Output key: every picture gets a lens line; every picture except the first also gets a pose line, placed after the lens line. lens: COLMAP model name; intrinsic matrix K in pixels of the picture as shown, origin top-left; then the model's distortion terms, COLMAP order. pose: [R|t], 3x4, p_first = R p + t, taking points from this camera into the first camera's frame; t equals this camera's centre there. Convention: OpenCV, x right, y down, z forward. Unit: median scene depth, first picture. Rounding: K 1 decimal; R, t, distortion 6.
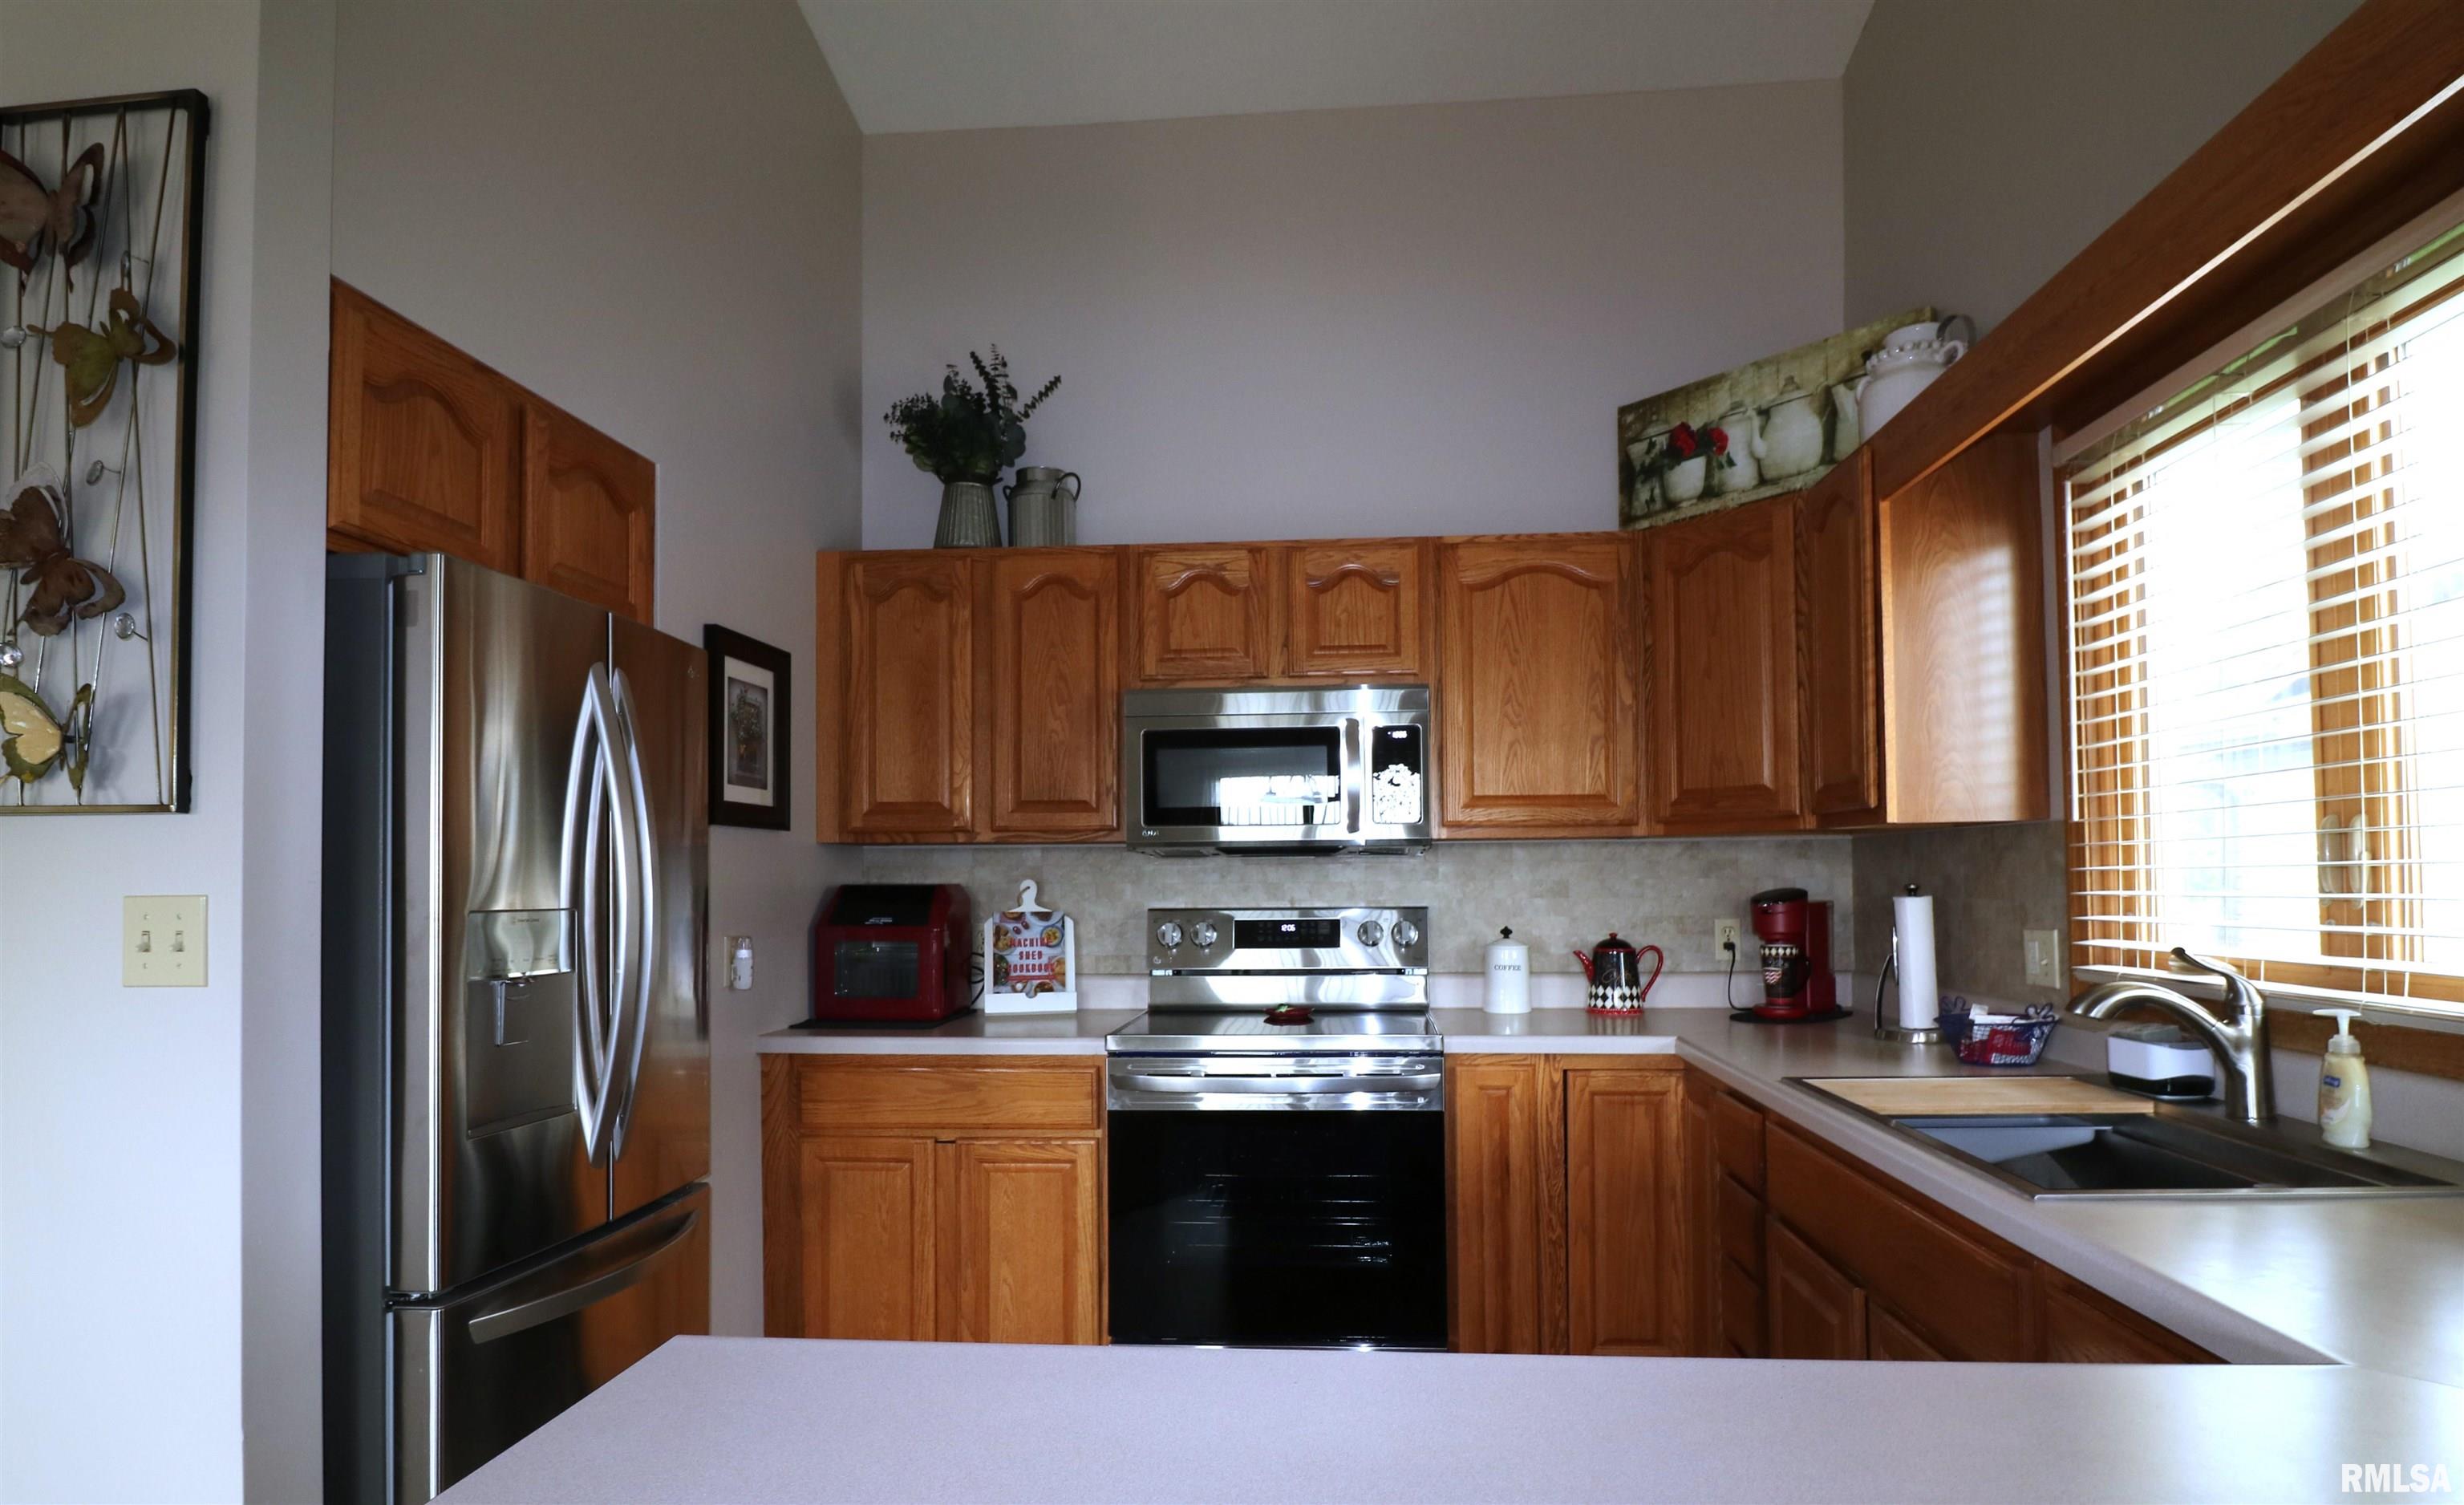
lens RADIAL K [[1287.2, 0, 1241.2], [0, 1287.2, 844.5], [0, 0, 1]] dist [-0.001360, -0.000182]
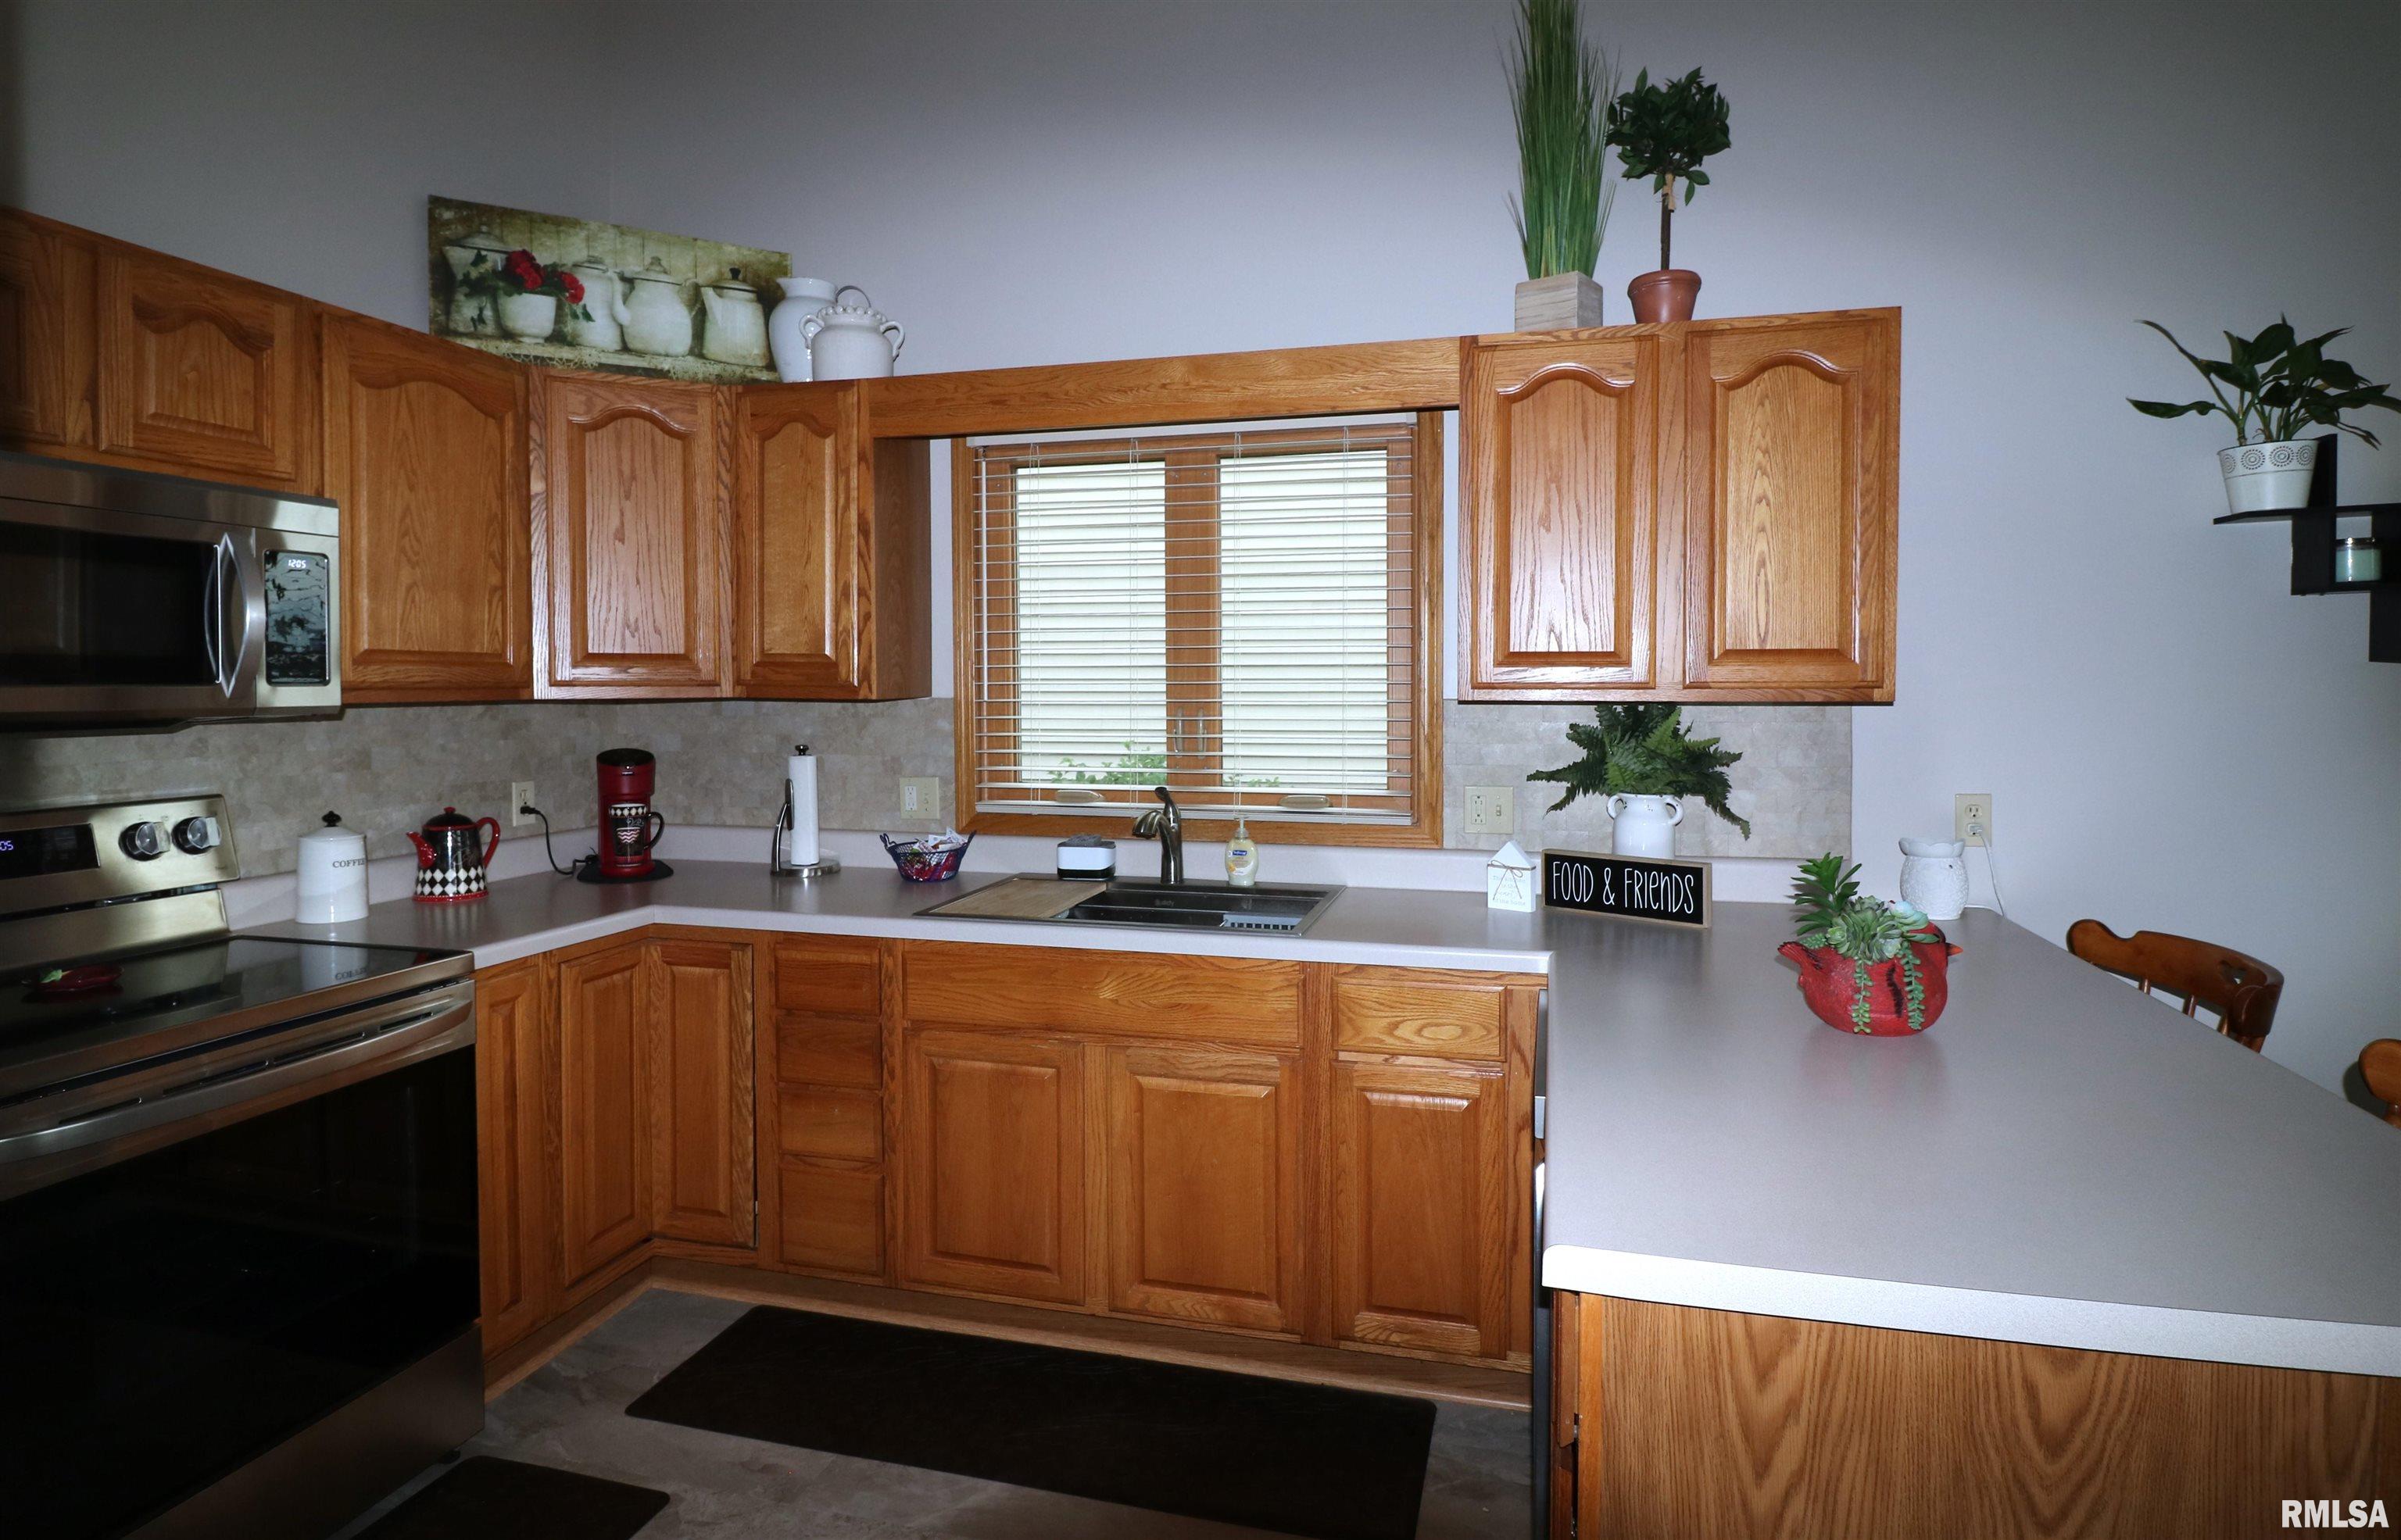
lens RADIAL K [[1257.2, 0, 1240.2], [0, 1257.2, 711.4], [0, 0, 1]] dist [-0.000524, -0.013145]
pose [[0.159716, -0.016378, 0.987027, -0.481071], [-0.029796, 0.999327, 0.021403, -0.031772], [-0.986713, -0.032828, 0.159120, 0.346398]]
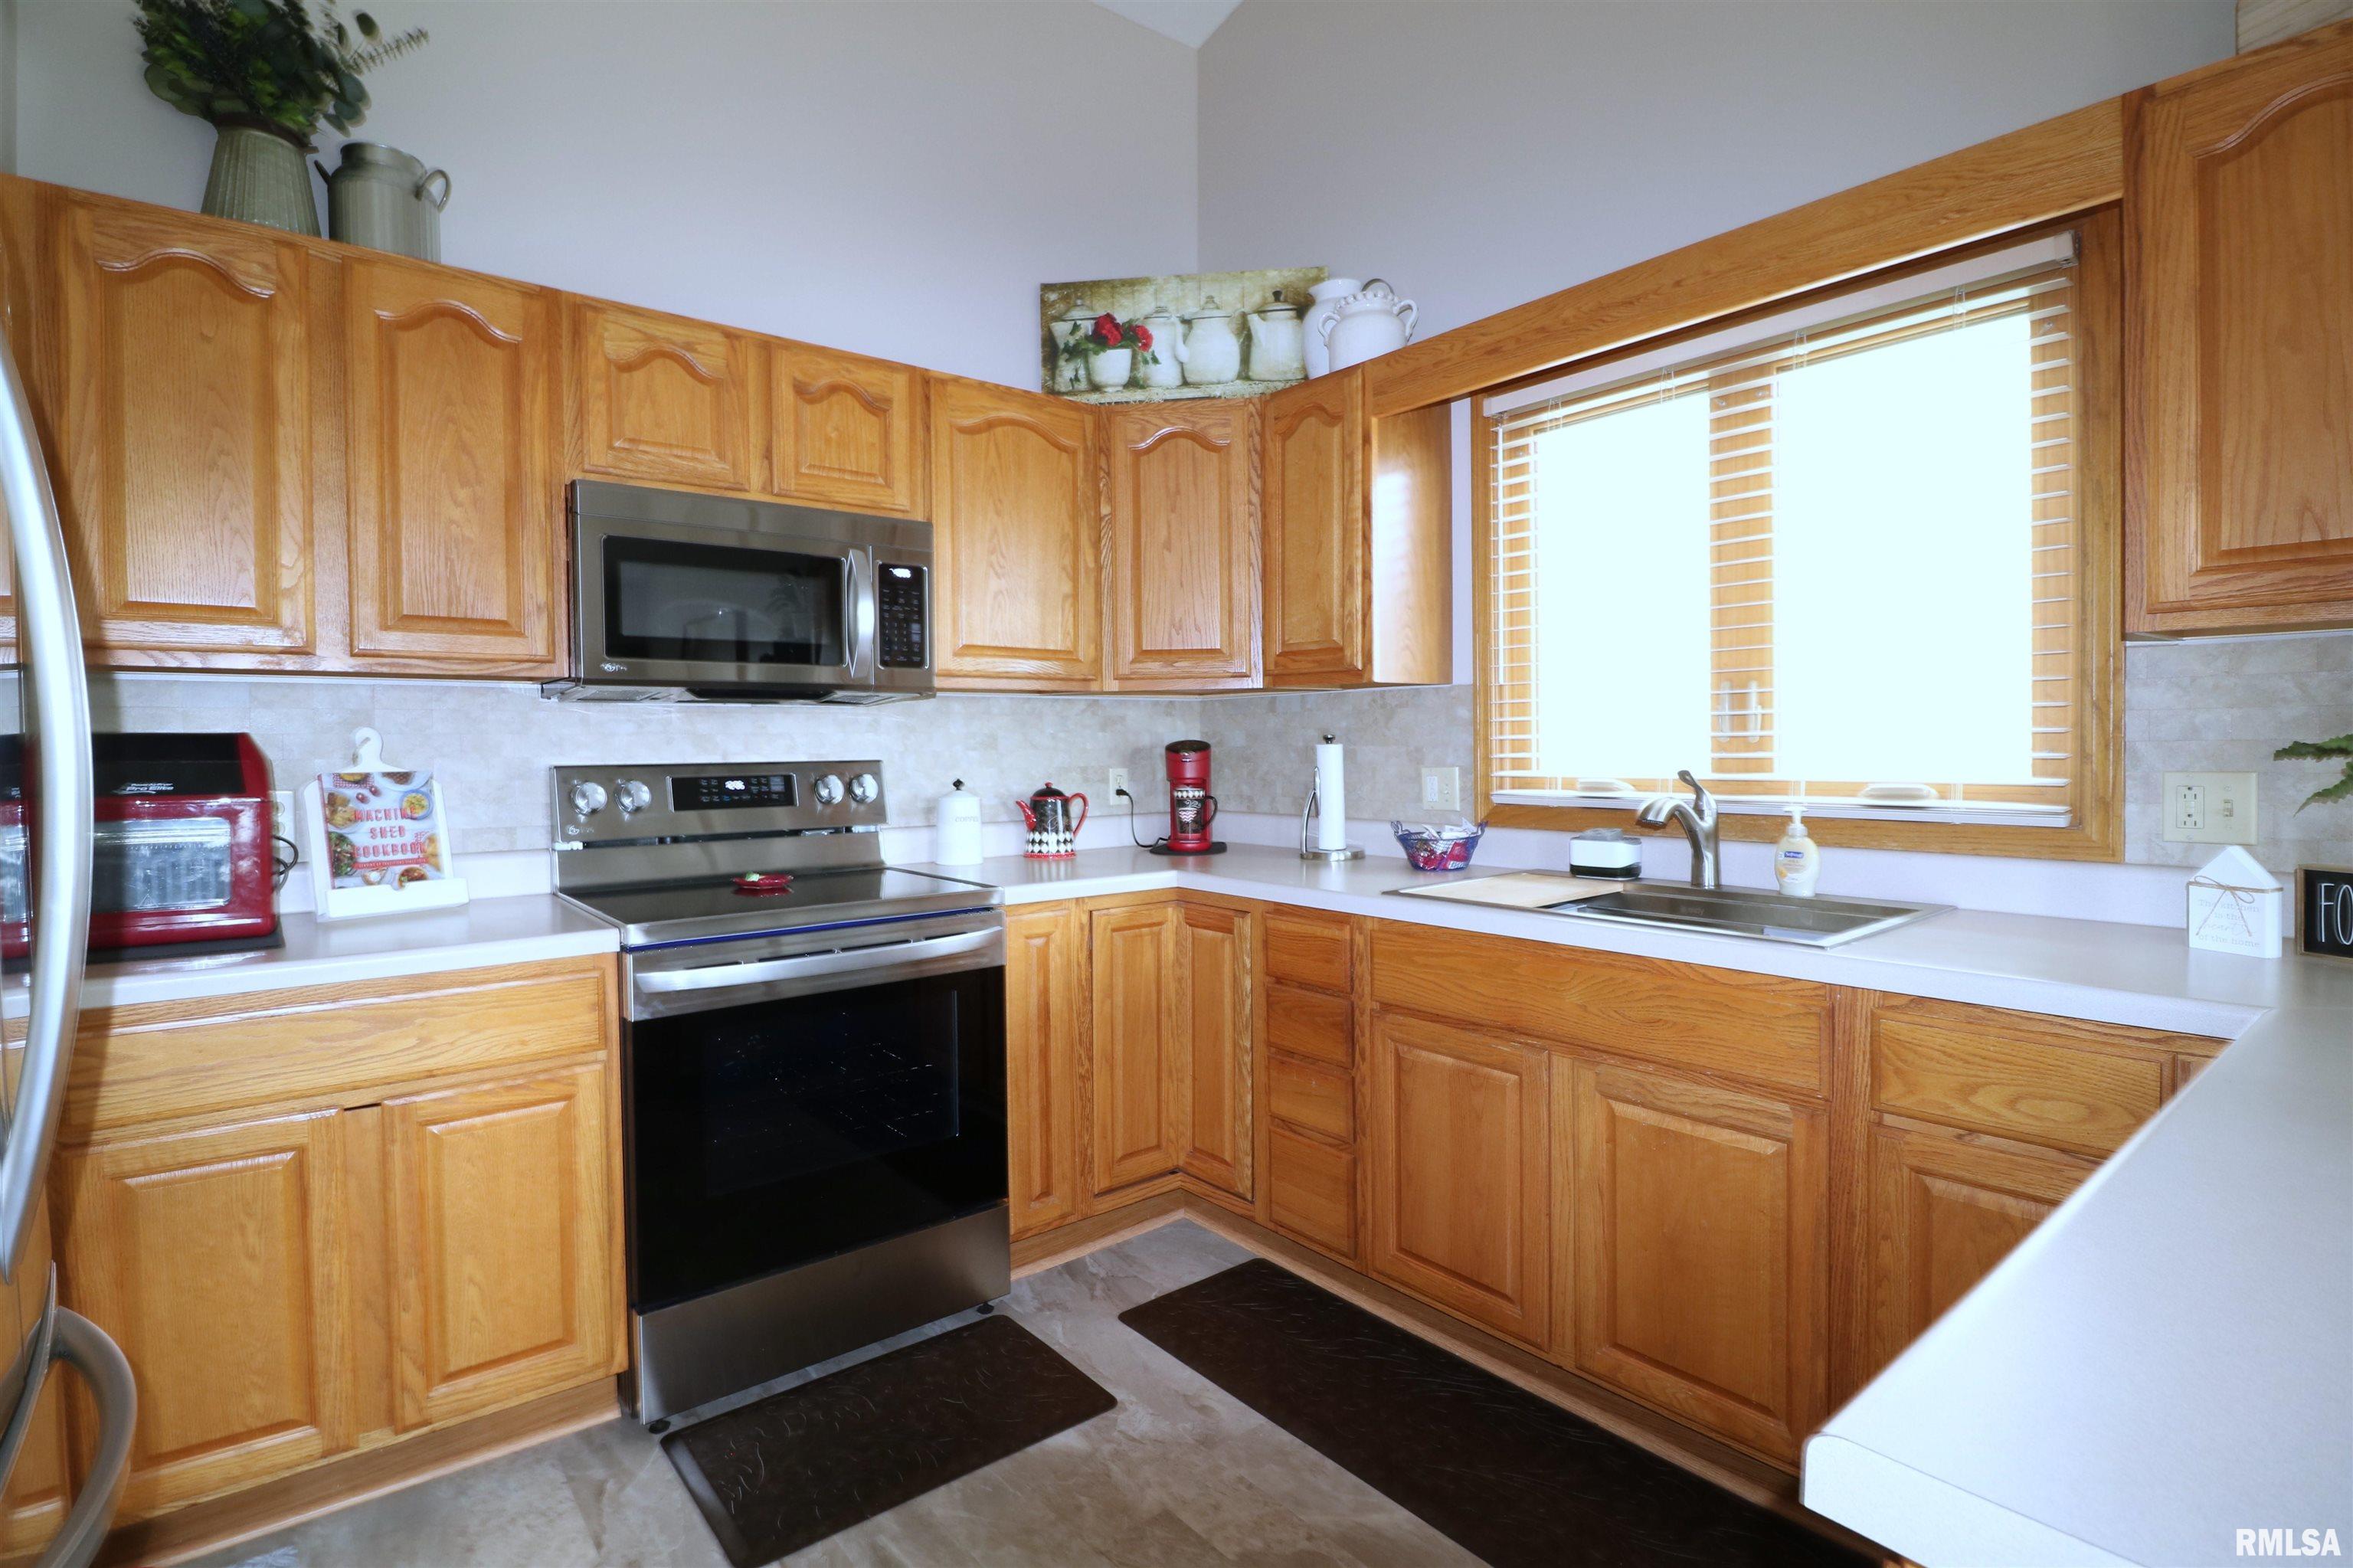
lens RADIAL K [[1137.2, 0, 1141.1], [0, 1137.2, 773.9], [0, 0, 1]] dist [0.000247, -0.014584]
pose [[0.732494, -0.017003, 0.680561, -0.305500], [-0.015352, 0.999021, 0.041483, 0.022115], [-0.680600, -0.040834, 0.731517, 0.266949]]
